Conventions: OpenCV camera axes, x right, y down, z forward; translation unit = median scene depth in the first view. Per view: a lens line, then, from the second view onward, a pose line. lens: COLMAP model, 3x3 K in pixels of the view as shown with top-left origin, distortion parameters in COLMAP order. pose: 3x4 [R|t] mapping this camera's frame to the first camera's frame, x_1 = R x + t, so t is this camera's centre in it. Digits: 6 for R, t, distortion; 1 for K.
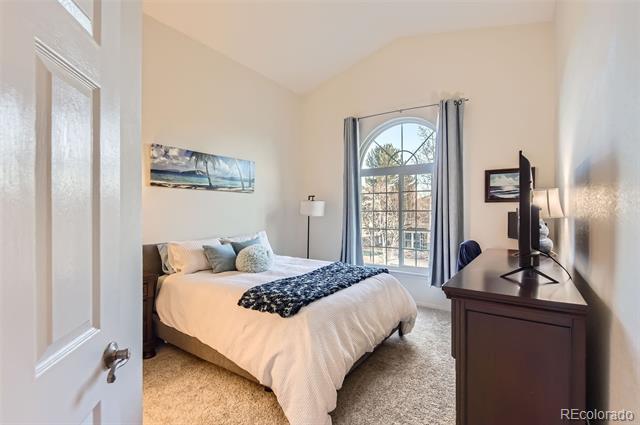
lens RADIAL K [[295.4, 0, 321.2], [0, 295.4, 213.4], [0, 0, 1]] dist [-0.004167, -0.001328]
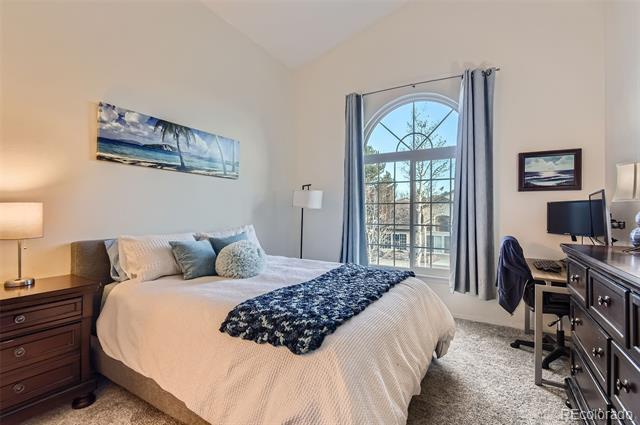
lens RADIAL K [[295.4, 0, 321.2], [0, 295.4, 213.4], [0, 0, 1]] dist [-0.004167, -0.001328]
pose [[0.997690, 0.006287, 0.067637, -0.072948], [-0.005967, 0.999970, -0.004925, 0.038587], [-0.067665, 0.004510, 0.997698, 0.233716]]
